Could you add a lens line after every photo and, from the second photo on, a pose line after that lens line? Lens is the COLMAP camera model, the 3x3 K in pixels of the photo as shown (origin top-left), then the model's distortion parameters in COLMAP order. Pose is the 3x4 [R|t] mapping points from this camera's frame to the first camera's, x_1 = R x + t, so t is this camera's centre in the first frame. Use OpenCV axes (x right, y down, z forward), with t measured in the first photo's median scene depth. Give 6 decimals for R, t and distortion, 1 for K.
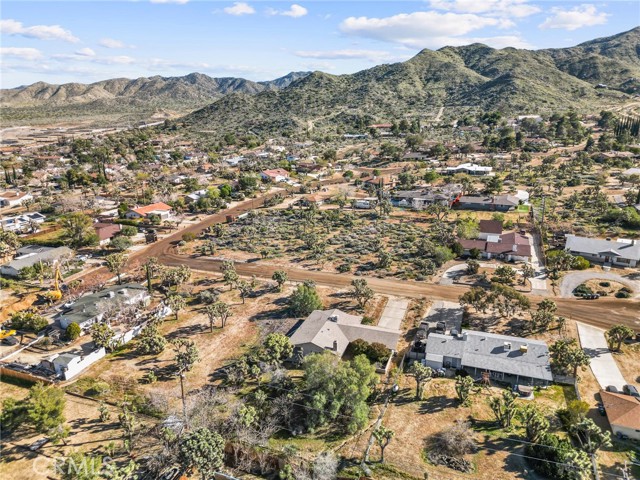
lens RADIAL K [[445.9, 0, 320.0], [0, 445.9, 240.0], [0, 0, 1]] dist [0.066645, -0.056815]
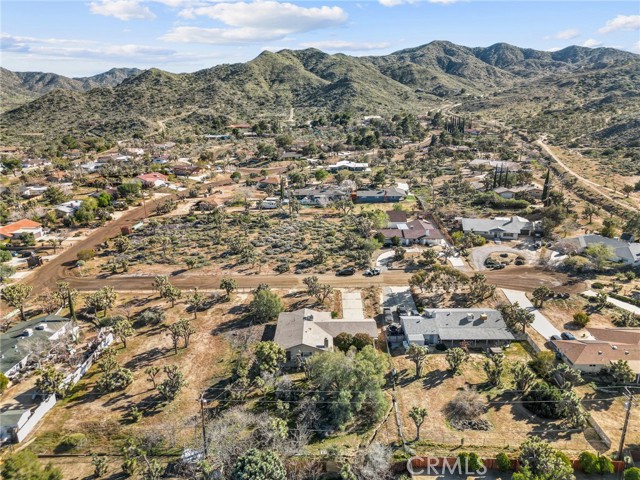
lens RADIAL K [[445.9, 0, 320.0], [0, 445.9, 240.0], [0, 0, 1]] dist [0.066645, -0.056815]
pose [[0.939409, -0.096312, 0.328989, -0.148582], [0.096573, 0.995204, 0.015586, -0.005954], [-0.328912, 0.017130, 0.944205, 0.024861]]
